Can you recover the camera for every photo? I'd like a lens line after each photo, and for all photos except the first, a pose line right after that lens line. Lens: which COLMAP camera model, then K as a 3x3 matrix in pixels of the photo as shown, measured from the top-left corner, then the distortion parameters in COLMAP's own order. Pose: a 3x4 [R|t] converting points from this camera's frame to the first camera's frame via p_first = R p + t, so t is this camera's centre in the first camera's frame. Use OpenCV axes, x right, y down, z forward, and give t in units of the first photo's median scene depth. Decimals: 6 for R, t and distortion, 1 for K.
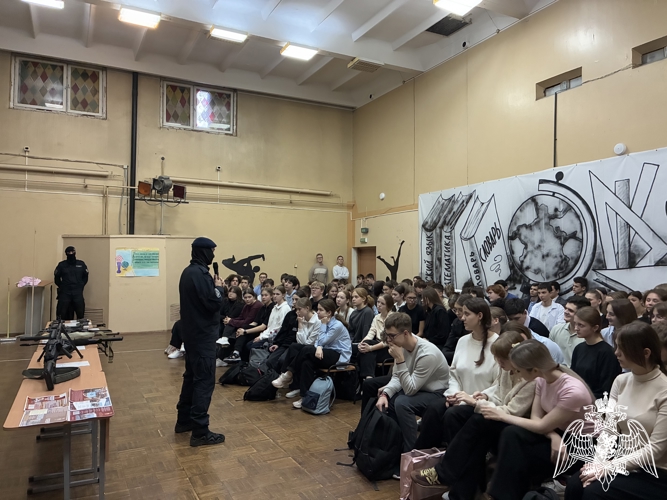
lens RADIAL K [[507.9, 0, 328.3], [0, 507.9, 248.5], [0, 0, 1]] dist [0.008166, 0.002472]
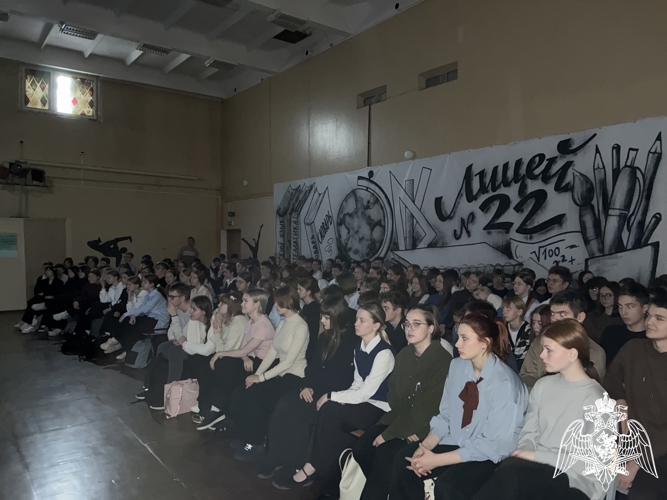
lens RADIAL K [[505.1, 0, 333.5], [0, 505.1, 250.0], [0, 0, 1]] dist [0.095486, -0.146472]
pose [[0.981939, -0.004618, 0.189141, 0.102806], [-0.003868, 0.999003, 0.044475, -0.010687], [-0.189157, -0.044404, 0.980942, -0.145006]]
